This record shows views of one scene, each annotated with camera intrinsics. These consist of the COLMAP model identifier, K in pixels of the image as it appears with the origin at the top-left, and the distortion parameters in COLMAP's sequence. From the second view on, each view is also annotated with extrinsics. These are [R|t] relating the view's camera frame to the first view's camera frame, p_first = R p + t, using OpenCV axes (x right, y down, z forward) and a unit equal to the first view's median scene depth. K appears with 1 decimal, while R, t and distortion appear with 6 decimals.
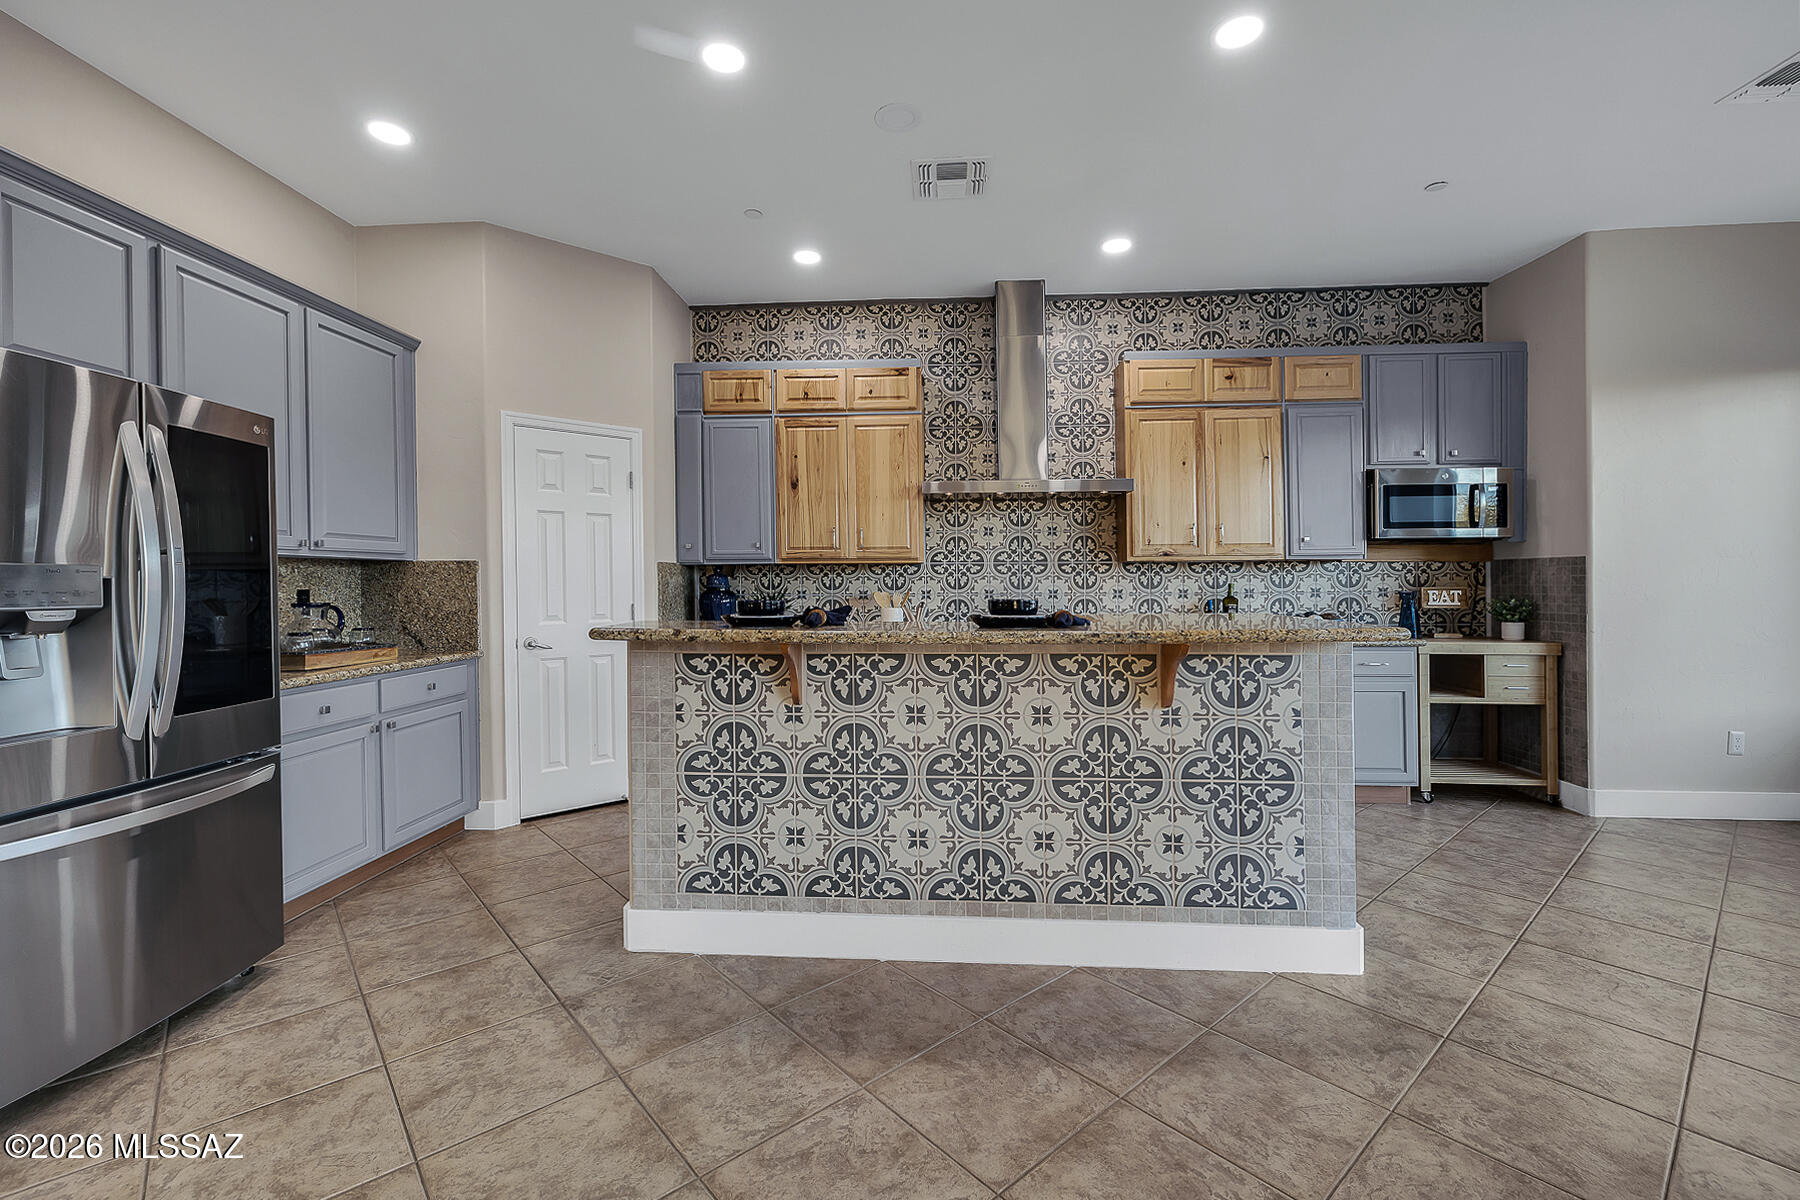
lens RADIAL K [[742.2, 0, 904.5], [0, 742.2, 580.9], [0, 0, 1]] dist [0.003006, 0.000140]
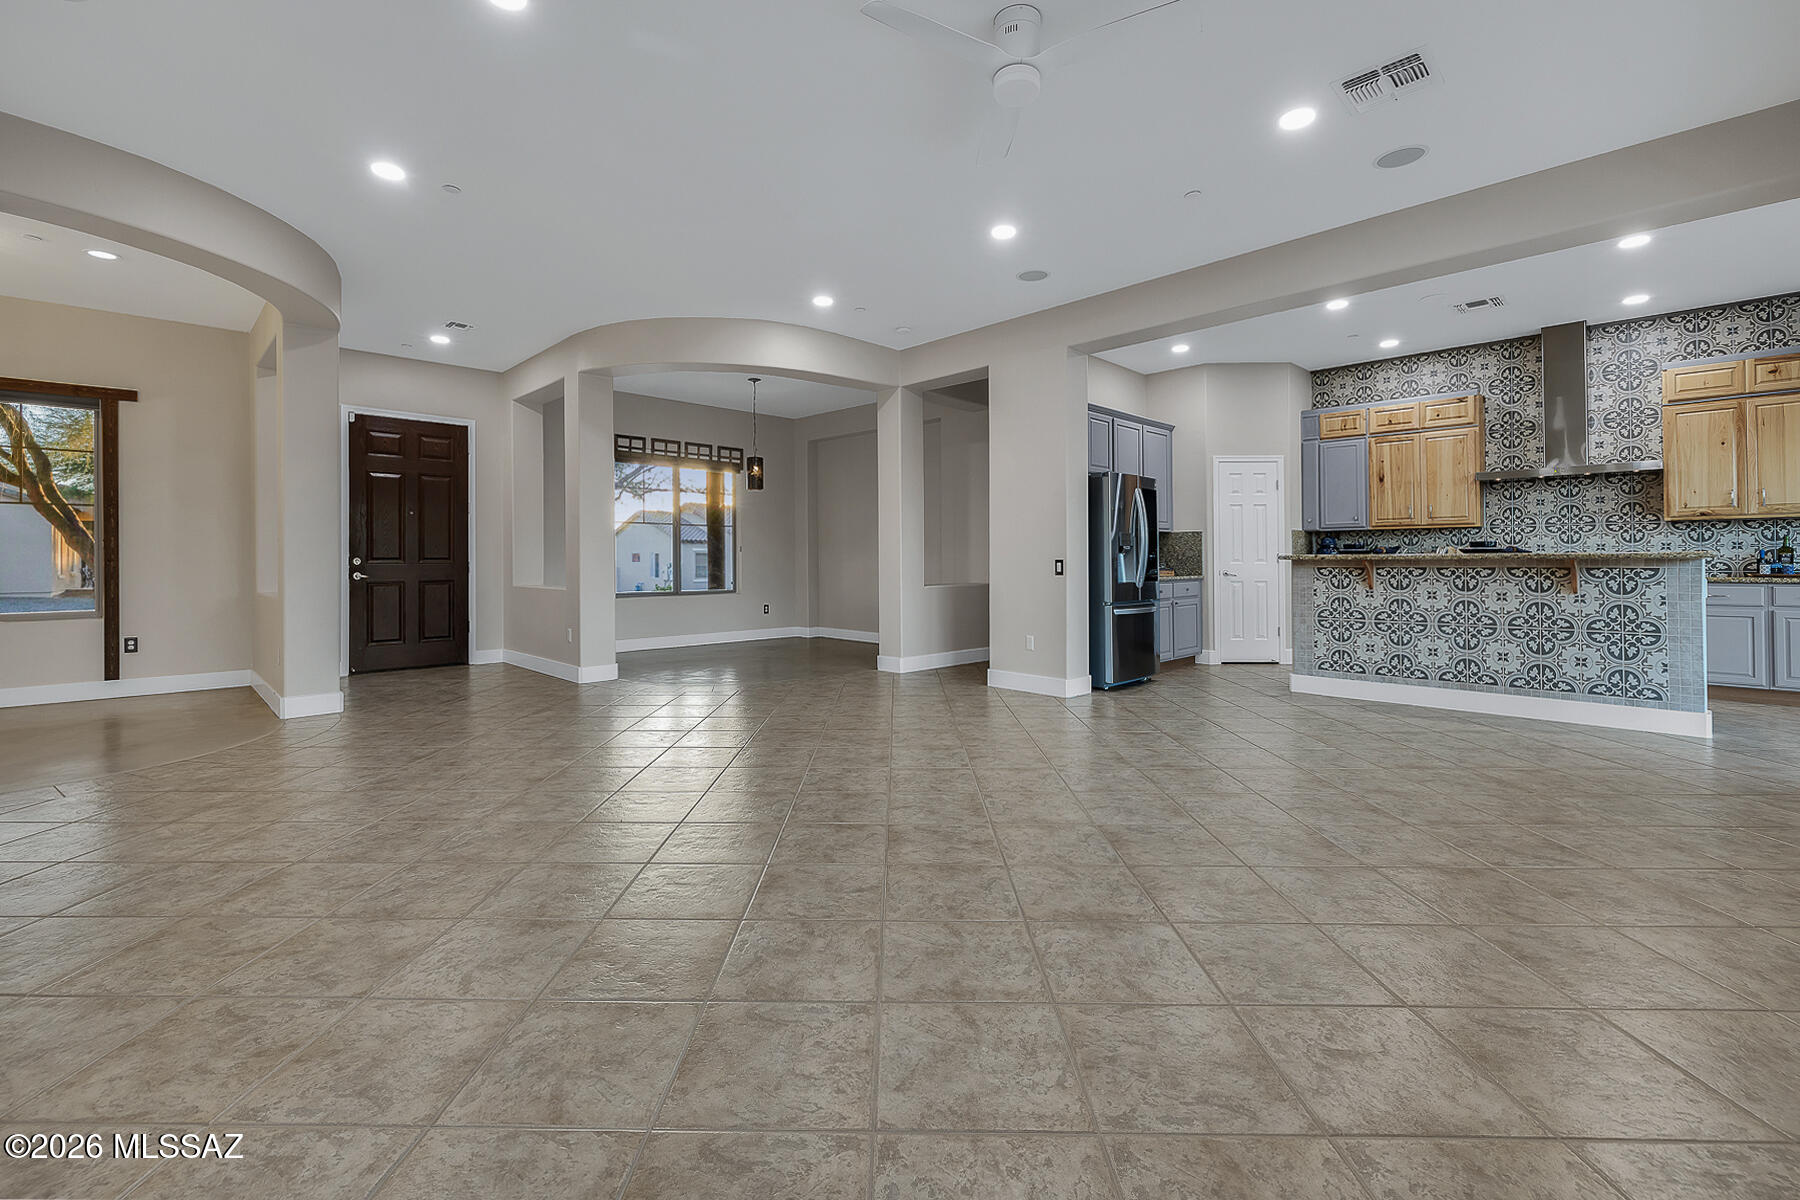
lens RADIAL K [[701.6, 0, 977.5], [0, 701.6, 560.4], [0, 0, 1]] dist [-0.000881, 0.000034]
pose [[0.764258, 0.003302, -0.644903, 0.170500], [0.003960, 0.999944, 0.009813, 0.027685], [0.644899, -0.010054, 0.764202, -0.757347]]
